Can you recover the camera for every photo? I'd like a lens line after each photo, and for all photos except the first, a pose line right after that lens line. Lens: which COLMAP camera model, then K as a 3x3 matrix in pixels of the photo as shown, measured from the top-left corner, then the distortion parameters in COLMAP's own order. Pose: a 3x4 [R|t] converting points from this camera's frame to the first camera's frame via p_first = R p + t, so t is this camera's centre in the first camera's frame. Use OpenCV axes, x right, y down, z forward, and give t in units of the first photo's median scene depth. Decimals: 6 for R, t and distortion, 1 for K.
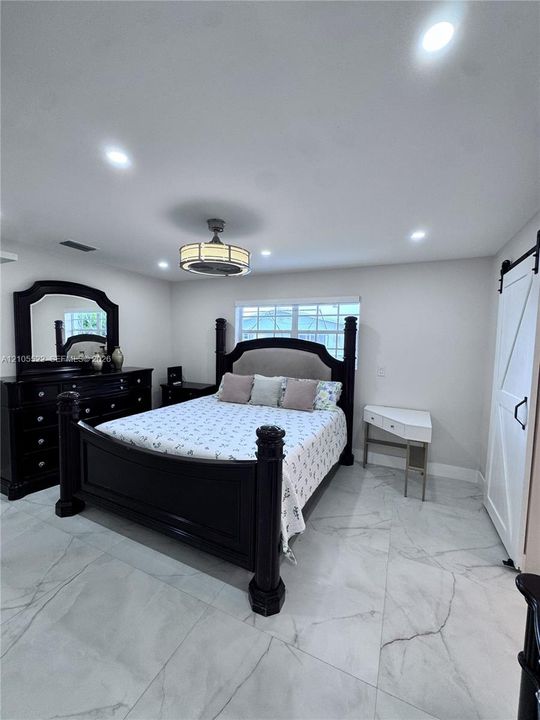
lens RADIAL K [[285.9, 0, 270.8], [0, 285.9, 362.0], [0, 0, 1]] dist [0.000624, -0.000190]
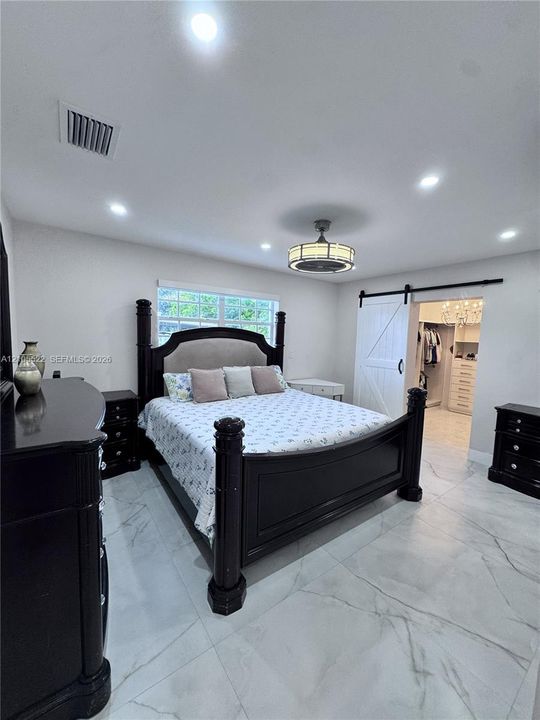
lens RADIAL K [[285.9, 0, 272.8], [0, 285.9, 357.8], [0, 0, 1]] dist [0.000624, -0.000190]
pose [[0.488135, -0.084256, 0.868692, -0.805742], [0.047200, 0.996421, 0.070122, -0.046177], [-0.871491, 0.006773, 0.490365, 0.404620]]
